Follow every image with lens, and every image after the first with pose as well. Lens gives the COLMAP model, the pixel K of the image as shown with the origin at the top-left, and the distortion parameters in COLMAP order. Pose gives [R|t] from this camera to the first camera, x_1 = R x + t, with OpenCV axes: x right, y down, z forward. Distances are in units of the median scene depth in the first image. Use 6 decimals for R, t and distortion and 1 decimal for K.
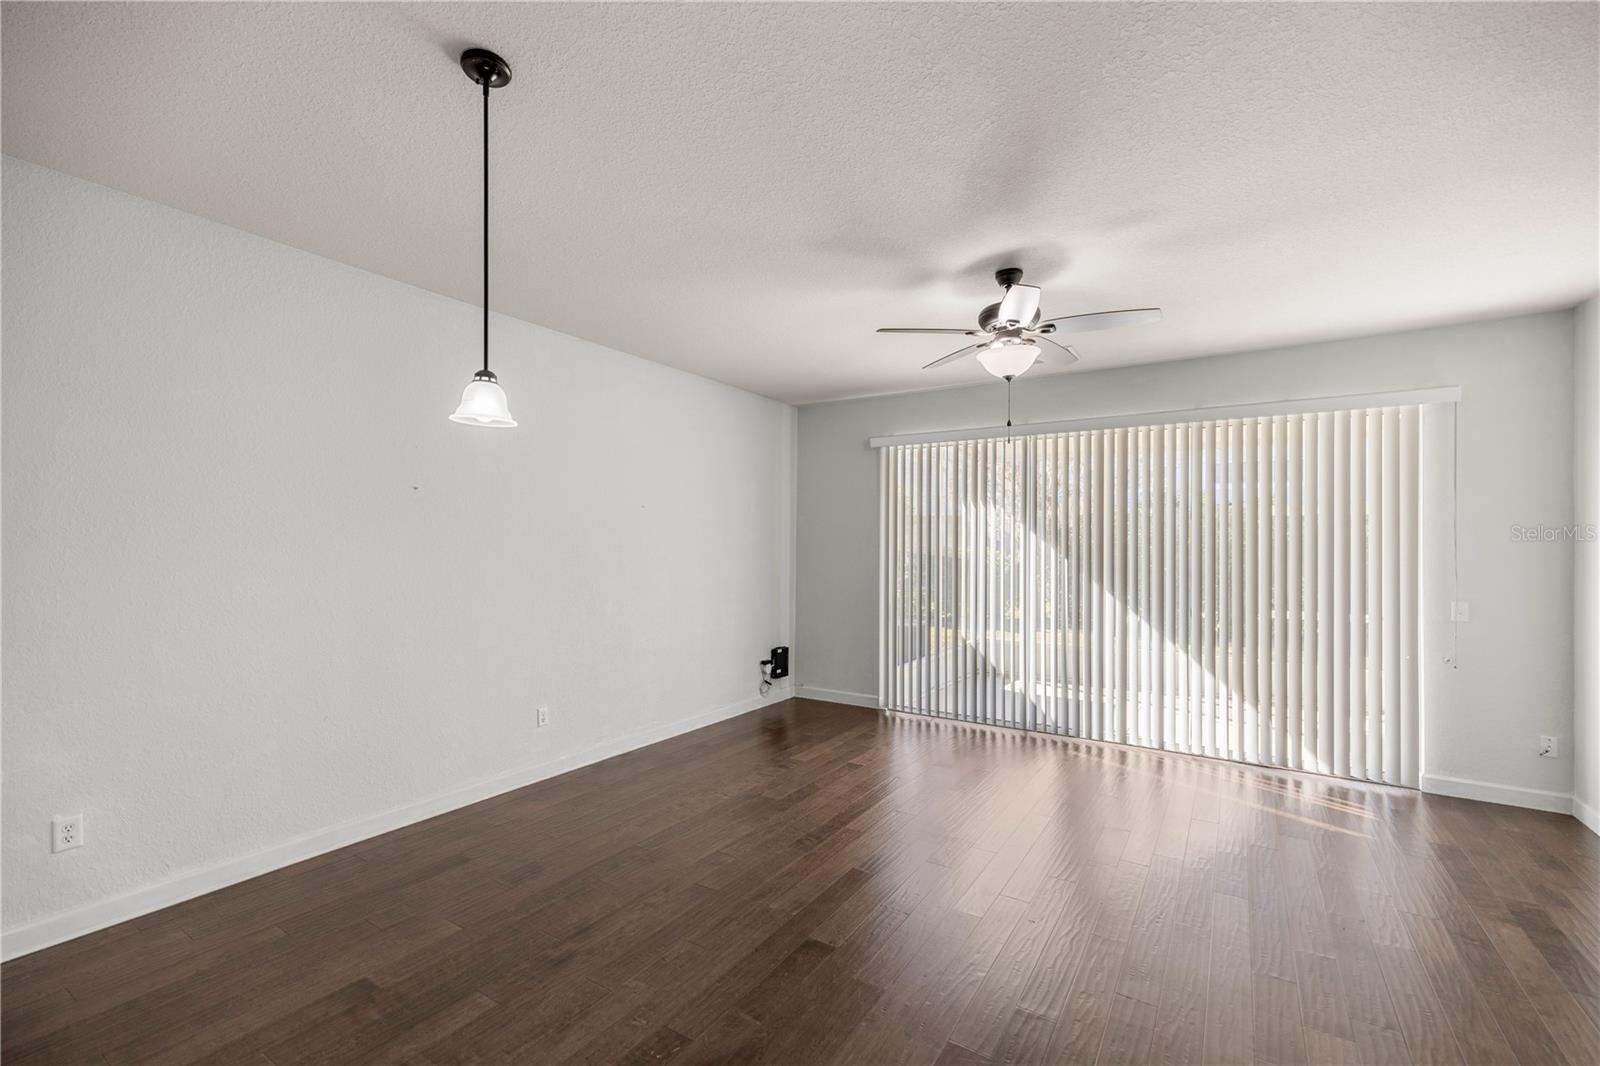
lens RADIAL K [[664.7, 0, 800.0], [0, 664.7, 533.0], [0, 0, 1]] dist [-0.000260, 0.000129]
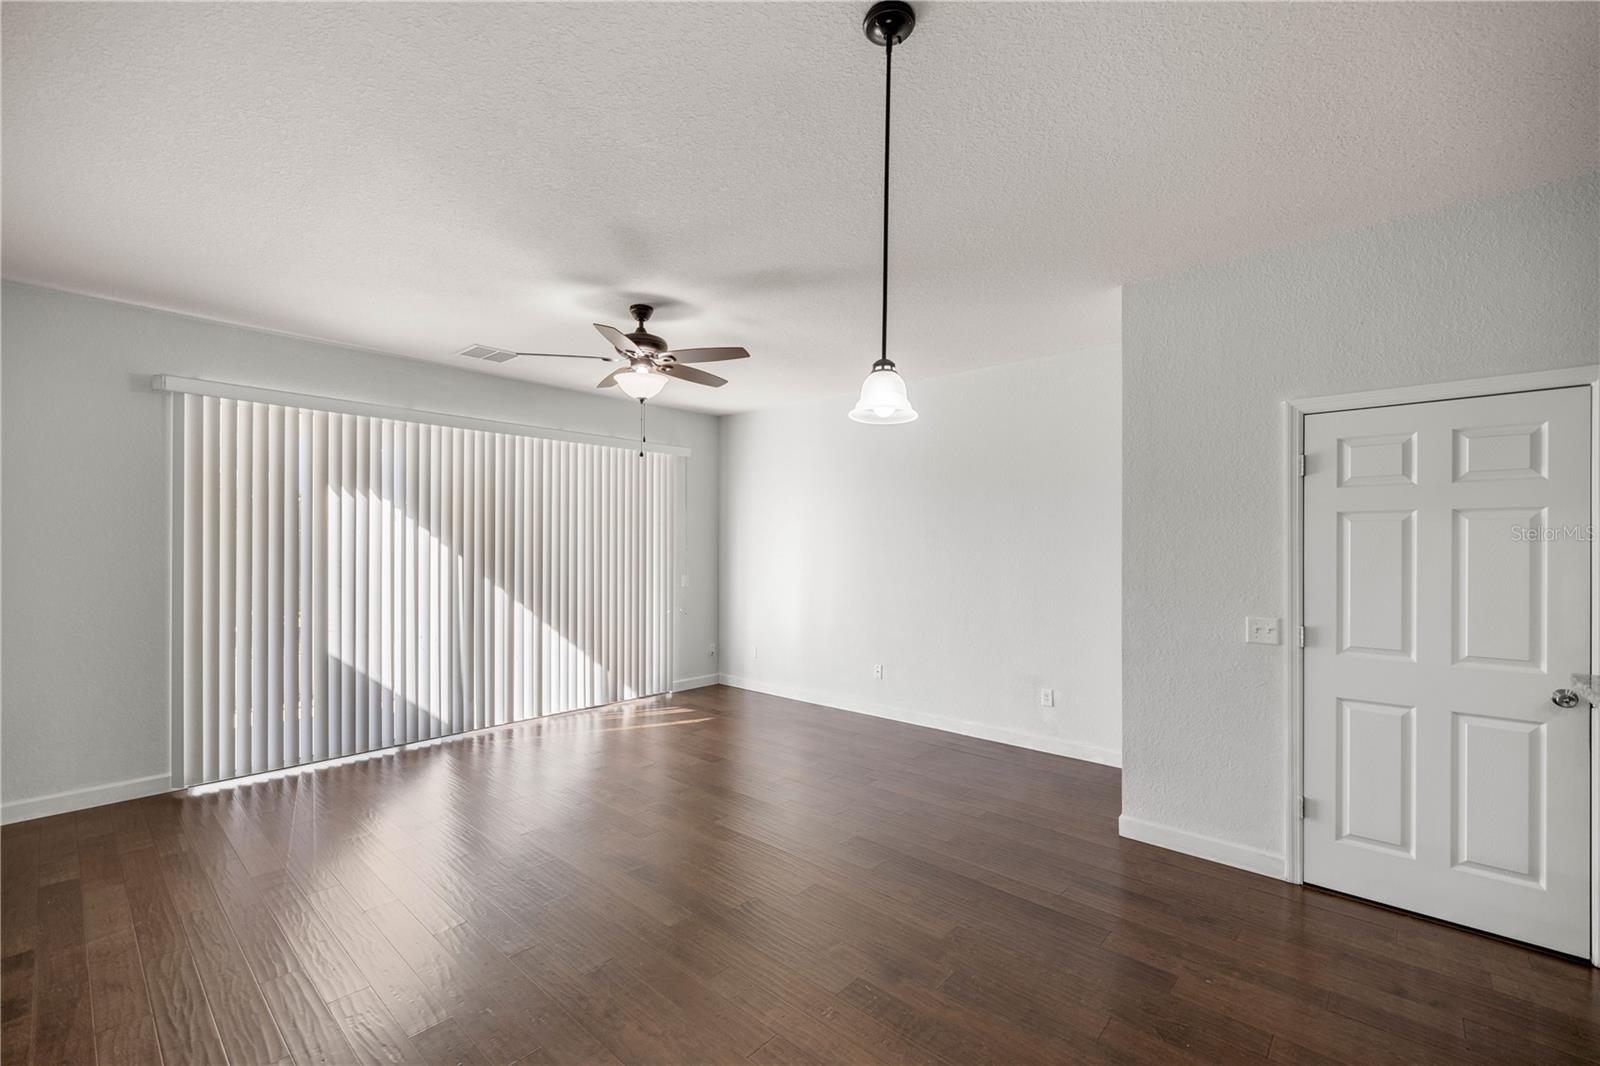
lens RADIAL K [[676.2, 0, 794.2], [0, 676.2, 539.5], [0, 0, 1]] dist [0.001757, 0.000583]
pose [[0.156705, 0.003211, 0.987640, -0.565368], [-0.018730, 0.999825, -0.000279, 0.005589], [-0.987468, -0.018455, 0.156738, 0.377987]]
